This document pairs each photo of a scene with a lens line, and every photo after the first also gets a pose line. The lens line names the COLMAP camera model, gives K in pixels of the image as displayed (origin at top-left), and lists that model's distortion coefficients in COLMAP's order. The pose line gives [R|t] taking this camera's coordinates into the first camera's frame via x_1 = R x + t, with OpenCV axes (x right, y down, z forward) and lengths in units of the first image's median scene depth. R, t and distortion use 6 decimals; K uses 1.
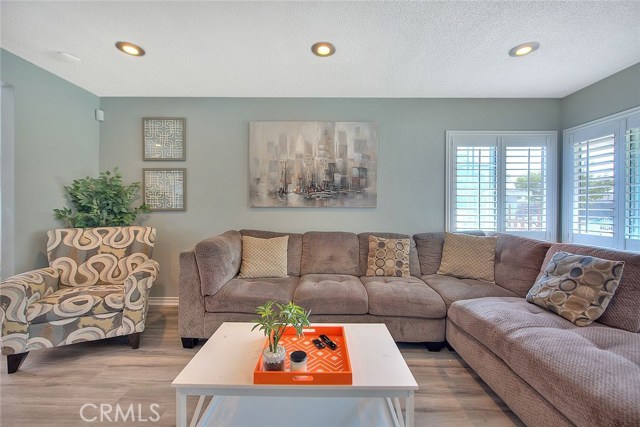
lens RADIAL K [[257.0, 0, 318.4], [0, 257.0, 208.0], [0, 0, 1]] dist [-0.000795, -0.000240]
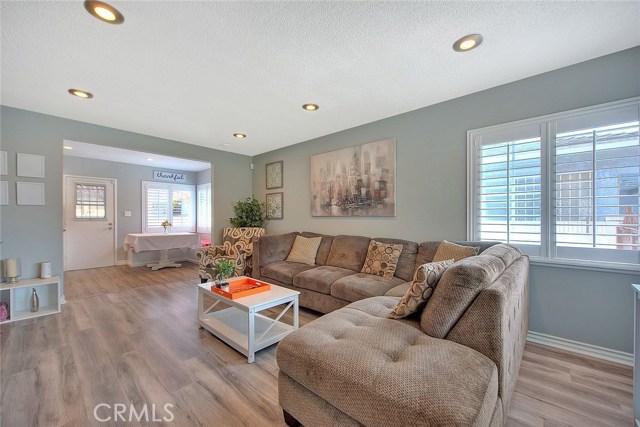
lens RADIAL K [[255.2, 0, 320.8], [0, 255.2, 216.2], [0, 0, 1]] dist [-0.002162, -0.000221]
pose [[0.745818, -0.007023, -0.666112, 0.716705], [-0.002778, 0.999903, -0.013652, 0.015386], [0.666143, 0.012032, 0.745727, -0.016330]]
